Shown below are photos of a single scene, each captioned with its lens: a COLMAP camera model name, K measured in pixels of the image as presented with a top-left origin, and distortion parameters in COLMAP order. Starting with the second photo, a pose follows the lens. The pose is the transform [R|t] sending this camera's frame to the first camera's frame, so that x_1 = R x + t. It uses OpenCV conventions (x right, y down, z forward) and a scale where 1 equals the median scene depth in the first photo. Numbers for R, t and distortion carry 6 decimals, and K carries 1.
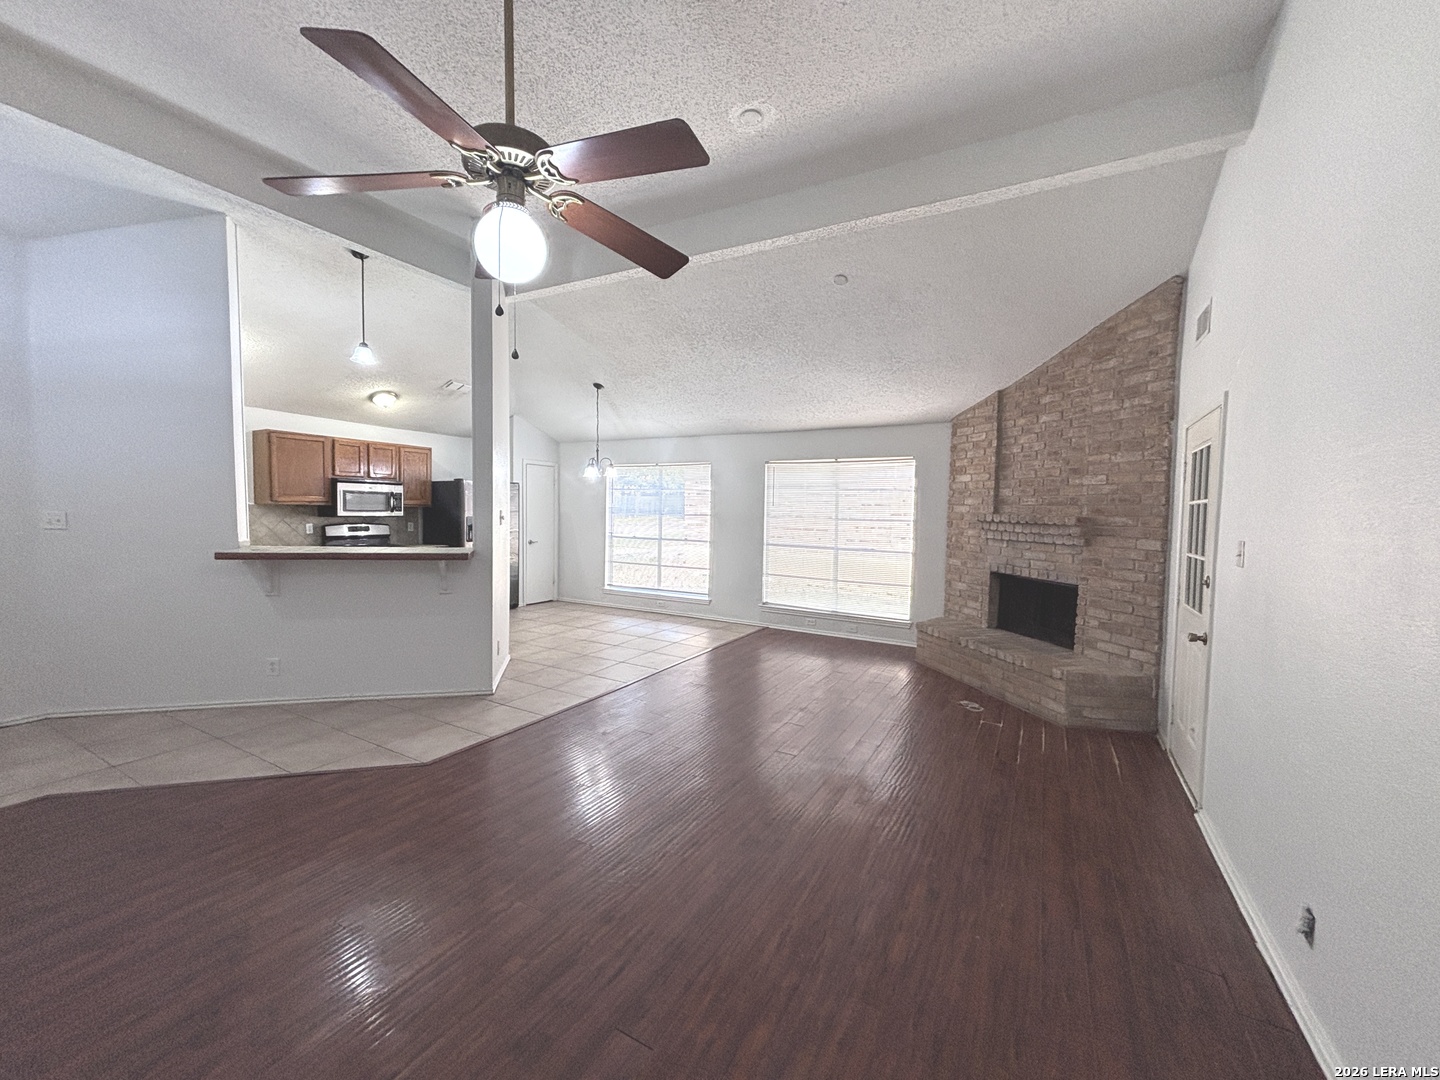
lens RADIAL K [[576.4, 0, 720.8], [0, 576.4, 537.4], [0, 0, 1]] dist [0.000395, -0.000409]
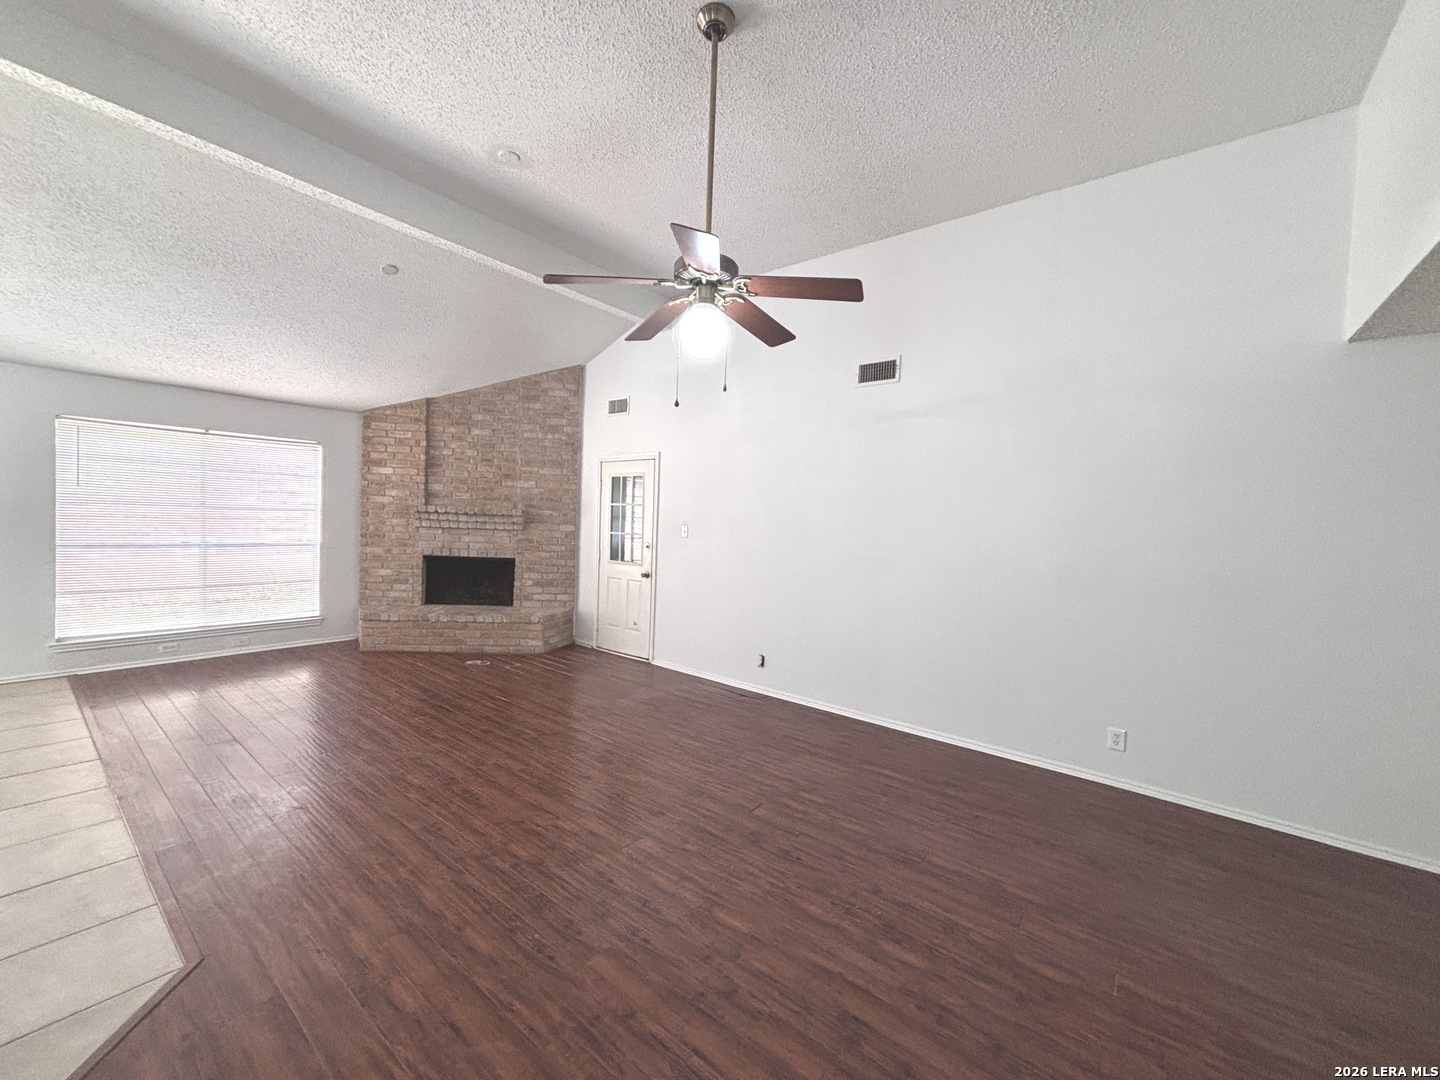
lens RADIAL K [[576.4, 0, 718.8], [0, 576.4, 539.5], [0, 0, 1]] dist [0.000395, -0.000409]
pose [[0.161440, -0.056225, 0.985280, -0.590096], [0.013853, 0.998407, 0.054704, -0.028179], [-0.986785, 0.004817, 0.161962, 0.246825]]
